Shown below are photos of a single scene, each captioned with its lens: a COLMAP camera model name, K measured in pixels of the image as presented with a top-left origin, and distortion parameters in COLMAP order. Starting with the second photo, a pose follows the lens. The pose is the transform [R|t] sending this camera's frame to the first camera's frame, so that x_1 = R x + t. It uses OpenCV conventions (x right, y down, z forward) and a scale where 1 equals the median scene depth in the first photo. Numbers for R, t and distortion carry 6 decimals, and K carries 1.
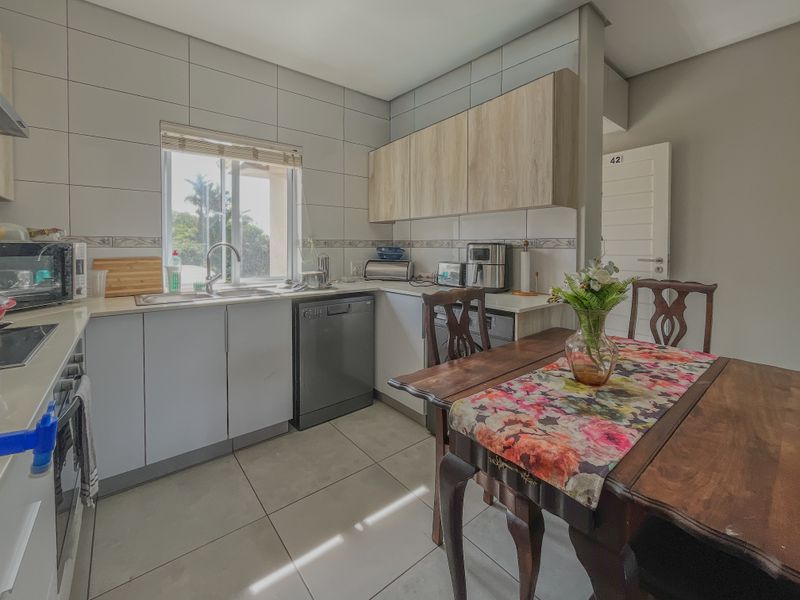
lens RADIAL K [[344.7, 0, 401.4], [0, 344.7, 245.3], [0, 0, 1]] dist [-0.002240, 0.000904]
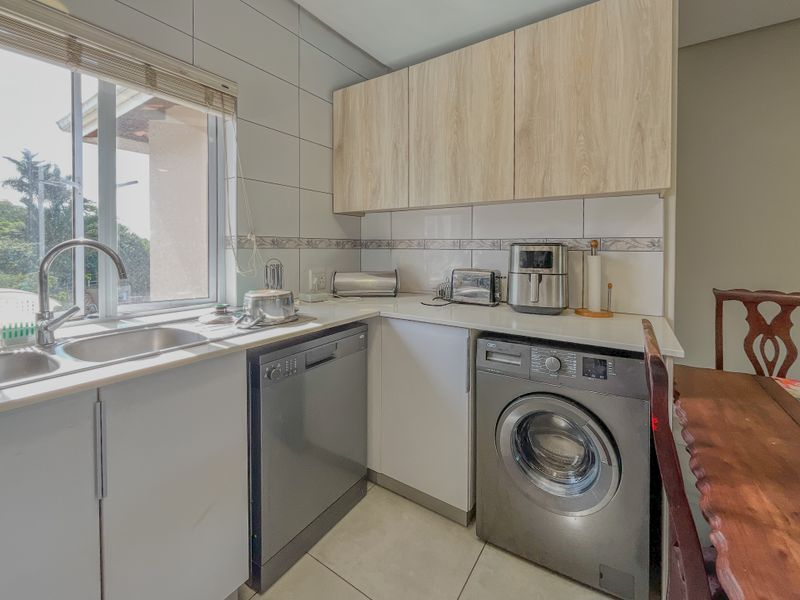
lens RADIAL K [[344.7, 0, 400.7], [0, 344.7, 249.4], [0, 0, 1]] dist [-0.002240, 0.000904]
pose [[0.956996, 0.000888, 0.290098, -0.227627], [-0.003642, 0.999953, 0.008952, 0.000517], [-0.290077, -0.009624, 0.956955, 0.406160]]
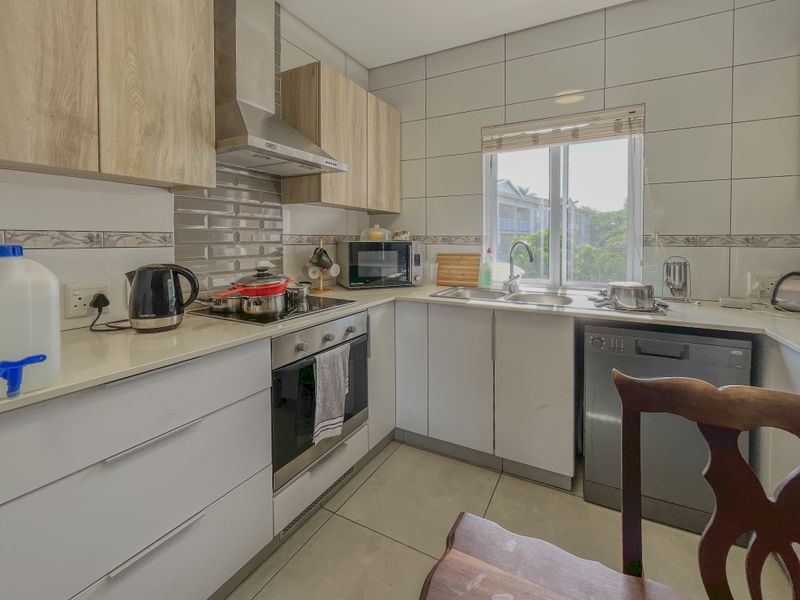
lens RADIAL K [[344.7, 0, 426.9], [0, 344.7, 242.7], [0, 0, 1]] dist [-0.002240, 0.000904]
pose [[0.408178, 0.008514, -0.912863, 0.210605], [0.002969, 0.999939, 0.010654, -0.012632], [0.912897, -0.007059, 0.408128, 0.373954]]
